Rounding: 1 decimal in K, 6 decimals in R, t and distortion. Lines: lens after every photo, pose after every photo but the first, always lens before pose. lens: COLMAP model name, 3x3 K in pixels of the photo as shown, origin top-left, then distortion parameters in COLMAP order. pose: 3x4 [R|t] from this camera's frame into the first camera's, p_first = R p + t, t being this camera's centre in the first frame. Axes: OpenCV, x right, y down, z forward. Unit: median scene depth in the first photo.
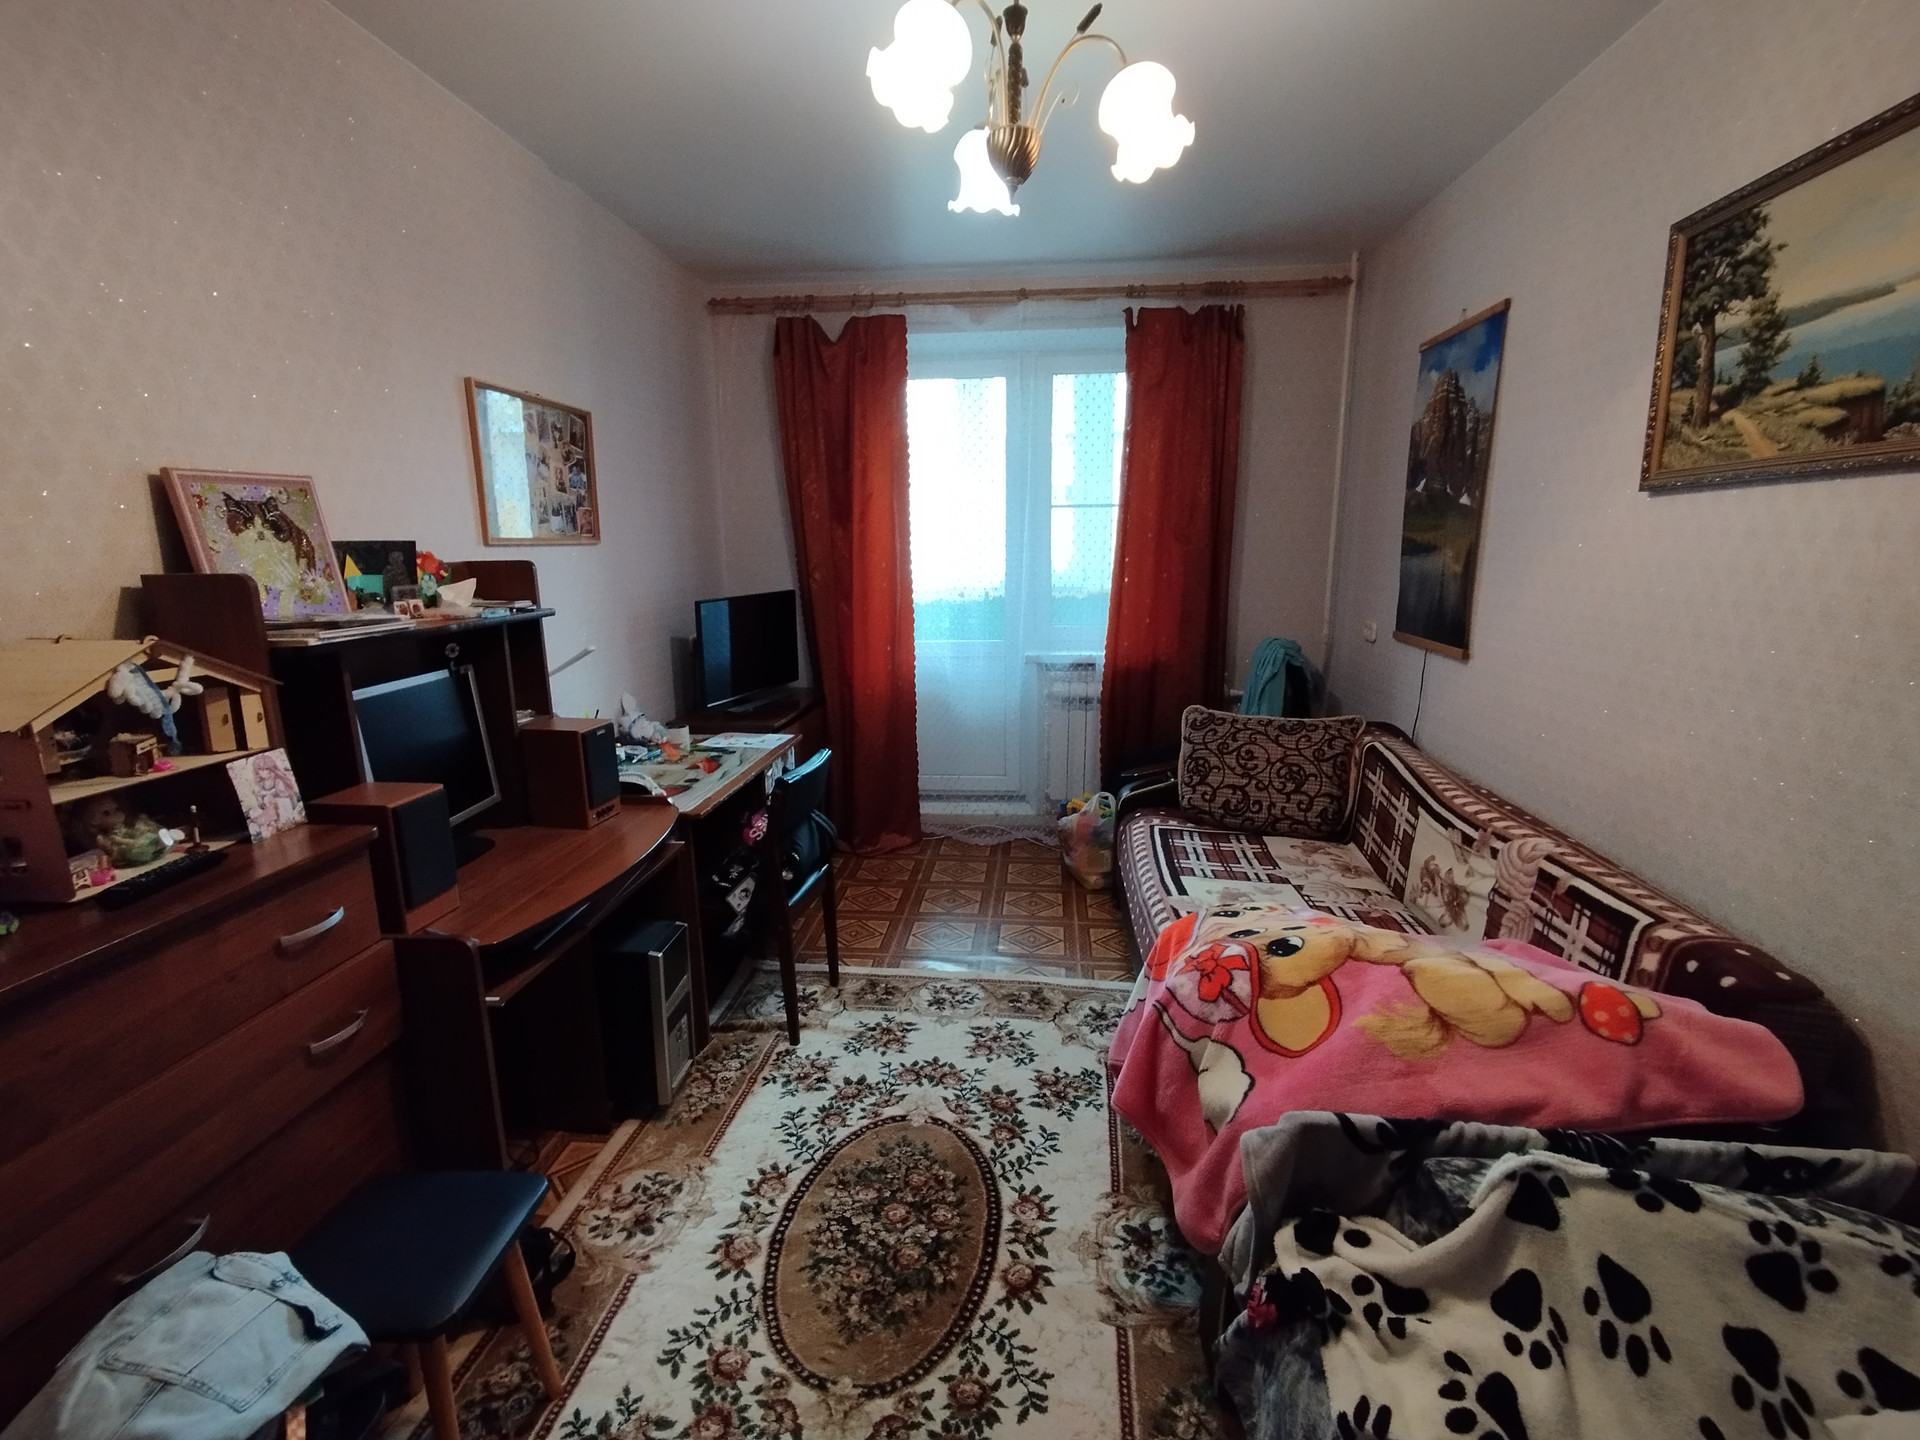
lens RADIAL K [[875.9, 0, 954.1], [0, 875.9, 722.6], [0, 0, 1]] dist [0.007133, -0.002993]
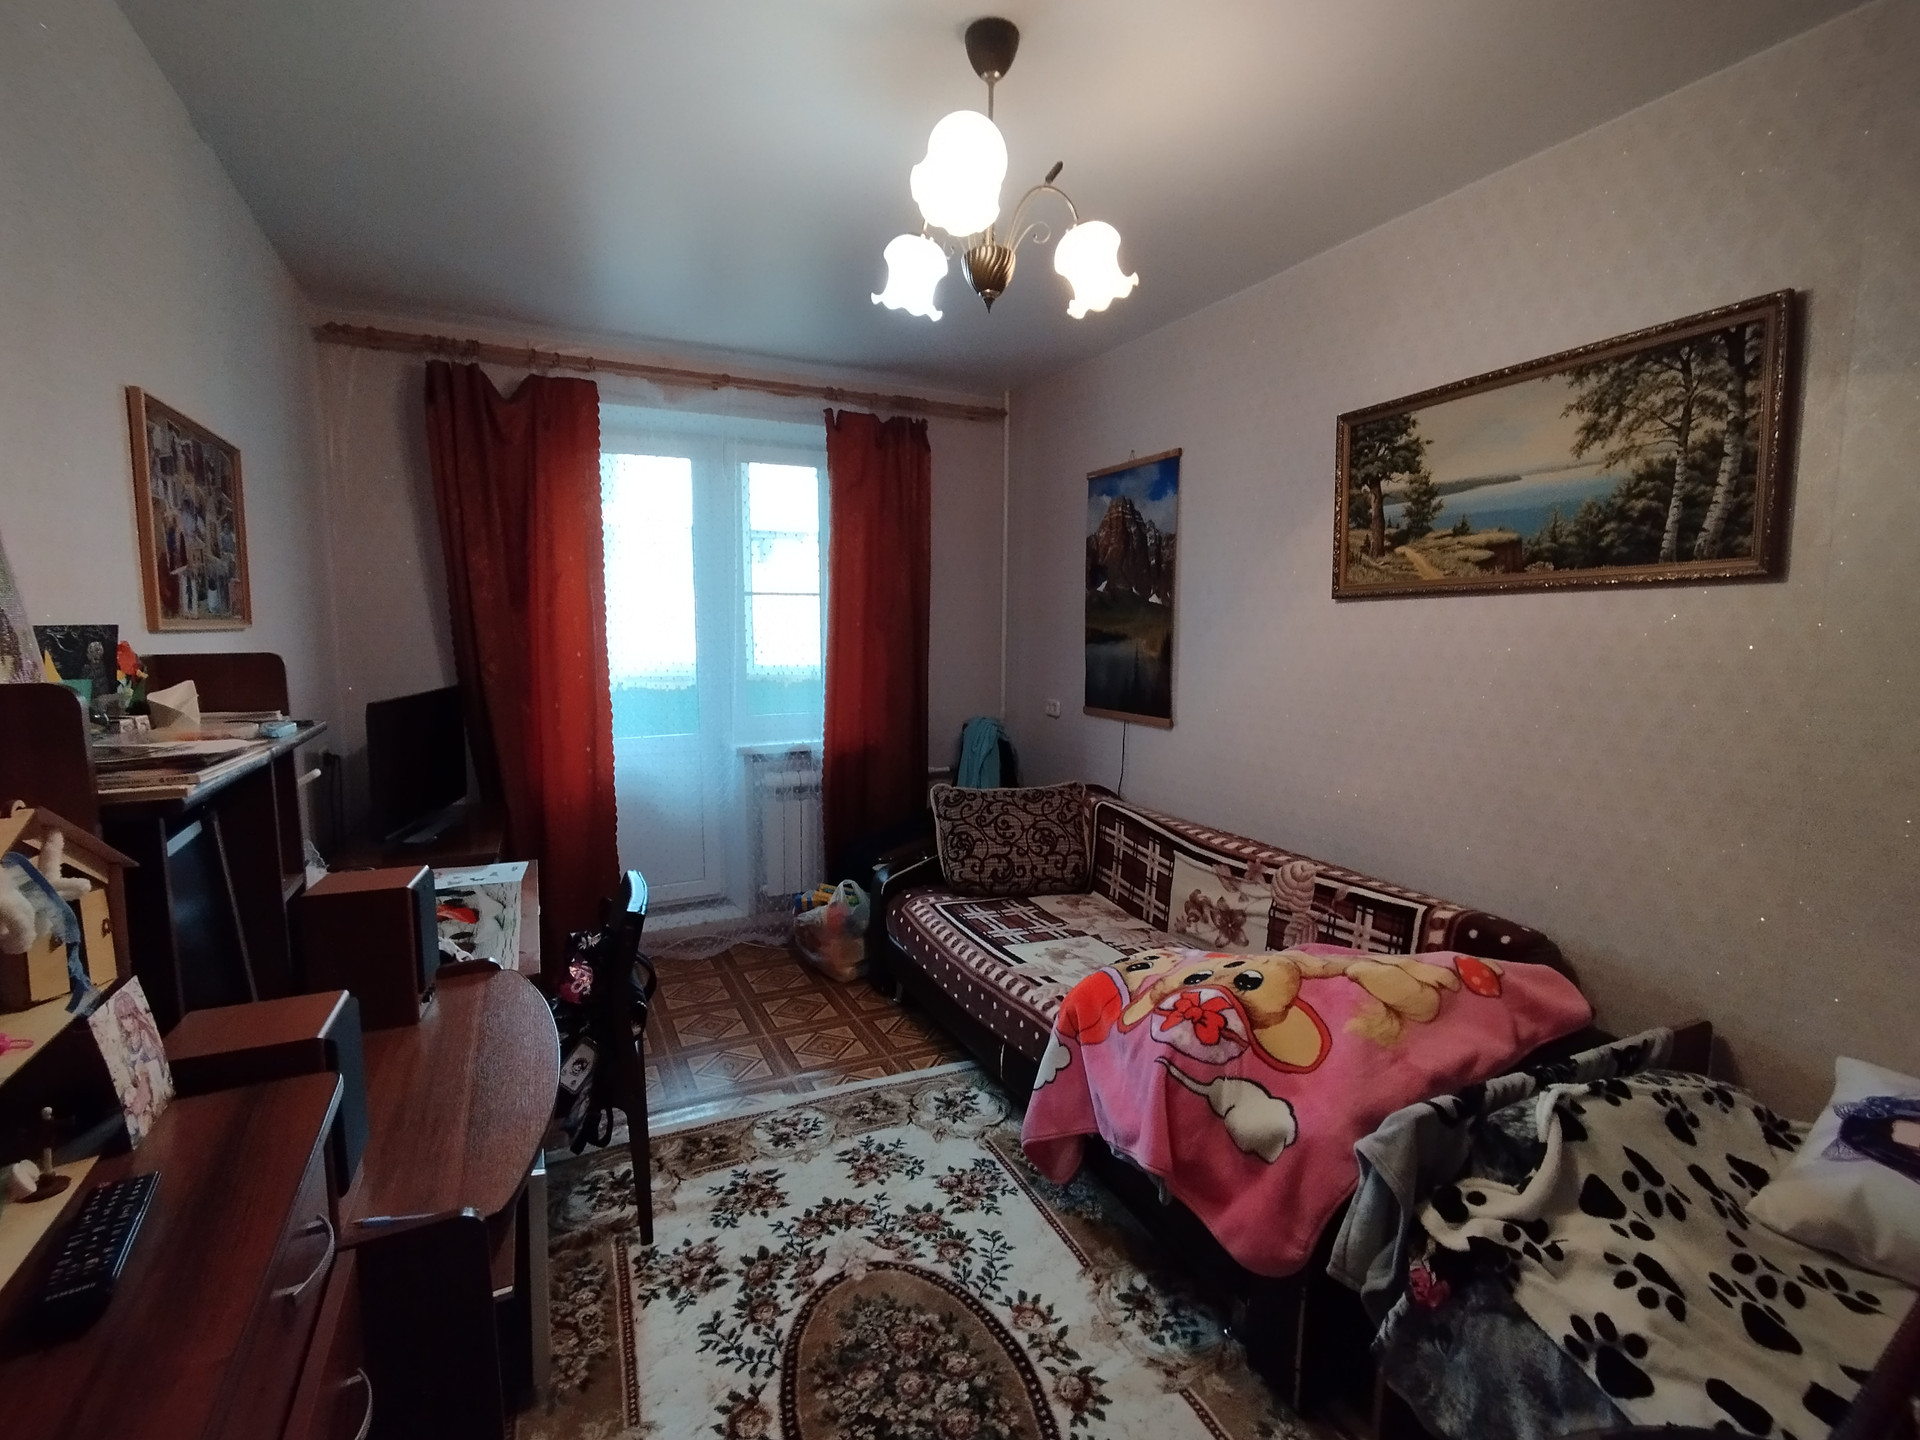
lens RADIAL K [[875.9, 0, 950.4], [0, 875.9, 722.7], [0, 0, 1]] dist [0.007133, -0.002993]
pose [[0.852478, -0.048386, 0.520520, -0.493944], [0.097934, 0.992860, -0.068097, -0.037019], [-0.513508, 0.109028, 0.851130, 0.169789]]
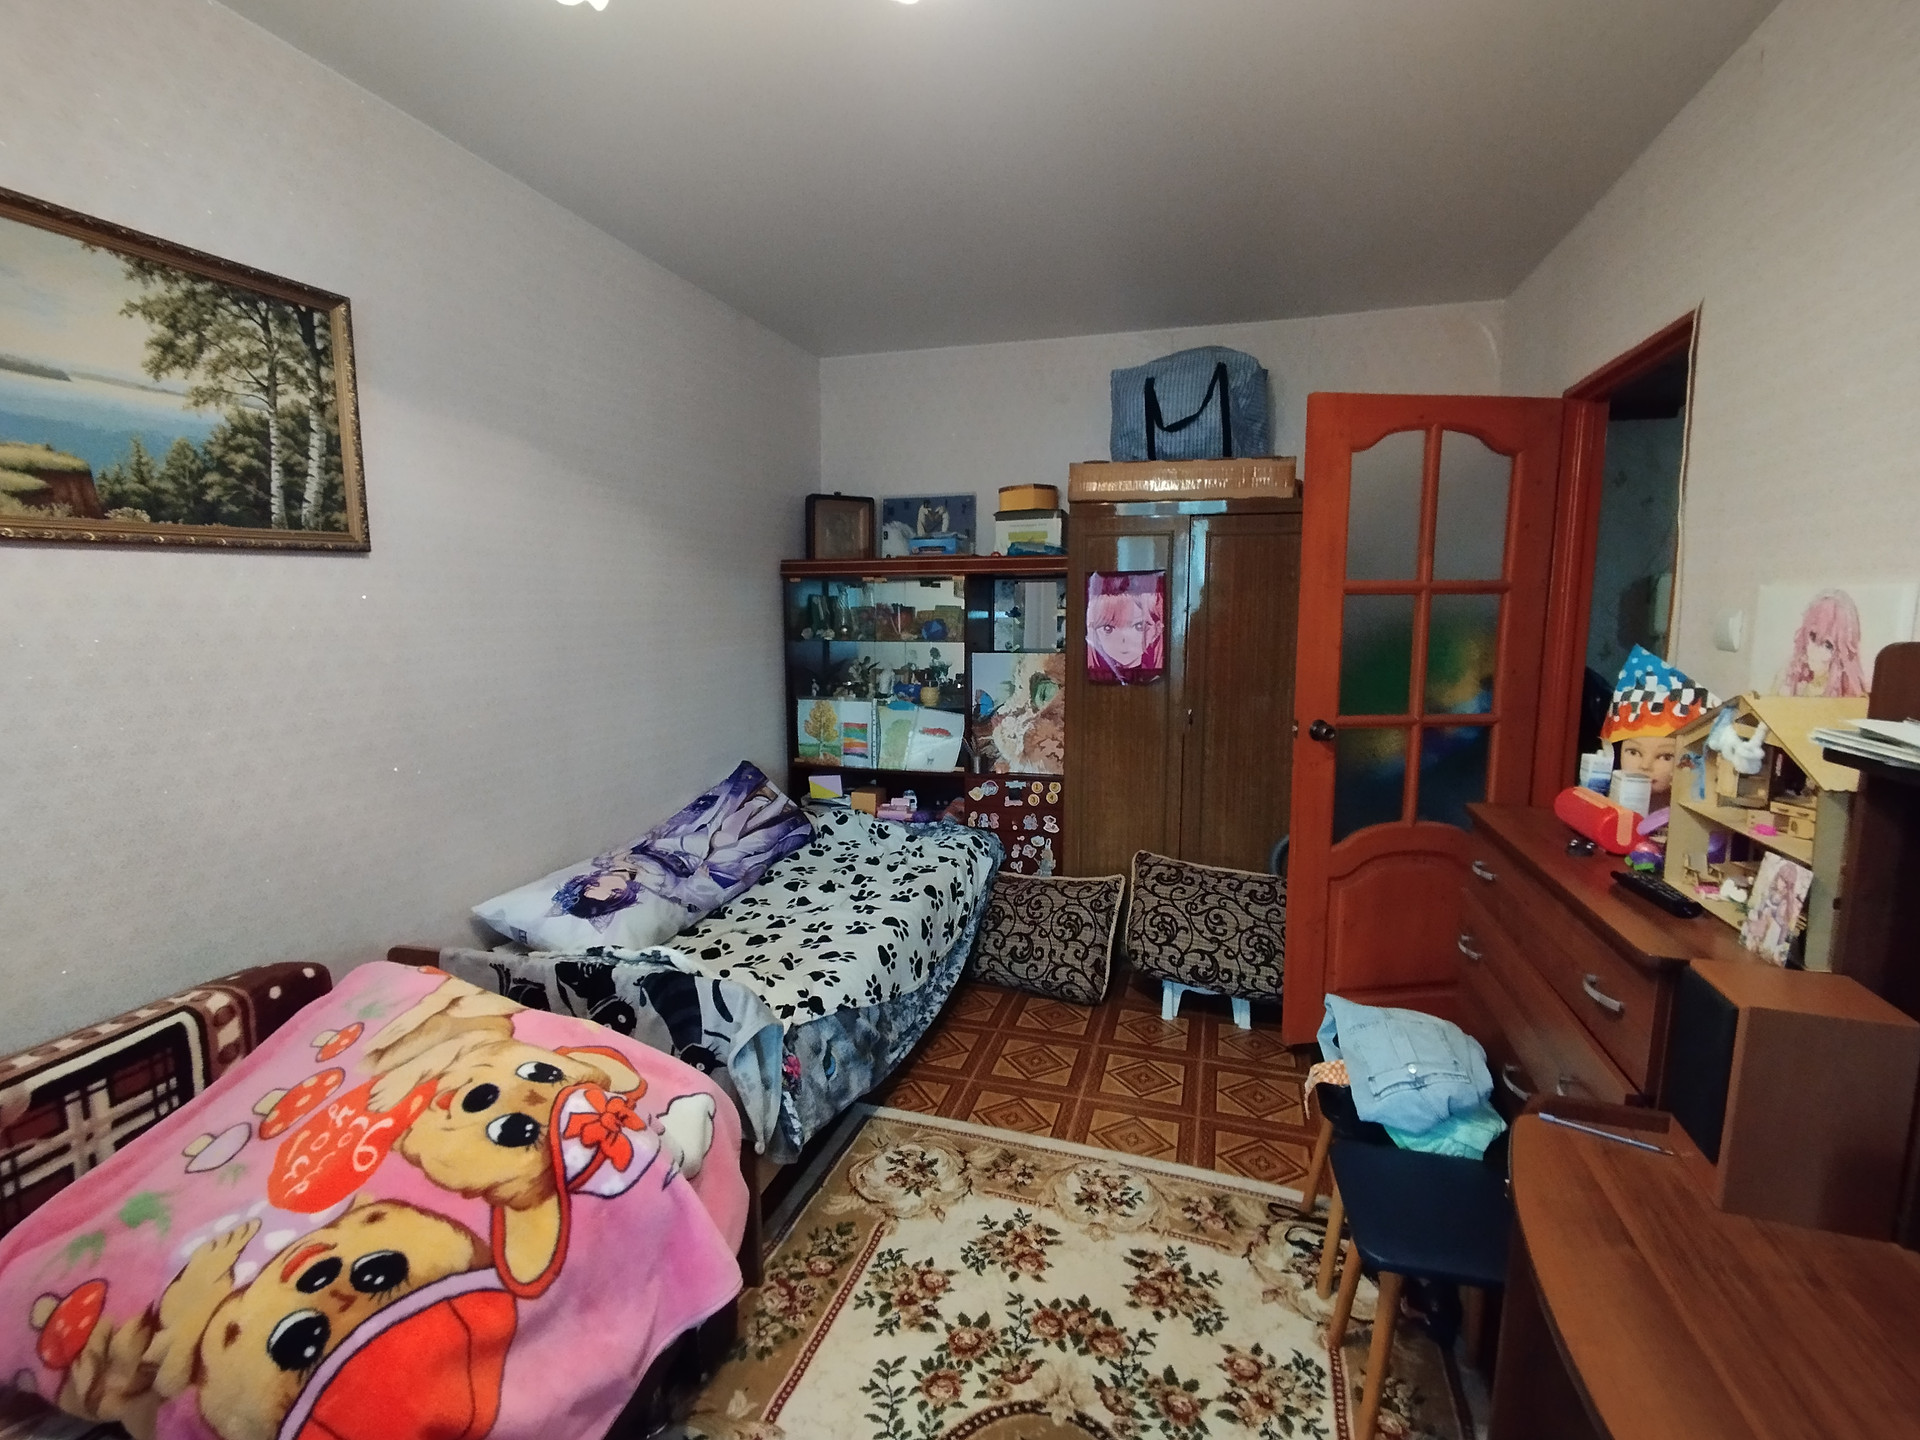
lens RADIAL K [[875.9, 0, 952.7], [0, 875.9, 723.9], [0, 0, 1]] dist [0.007133, -0.002993]
pose [[-0.980515, -0.018832, 0.195542, -0.163057], [0.048989, 0.940507, 0.336225, -0.307180], [-0.190240, 0.339253, -0.921258, 1.467656]]
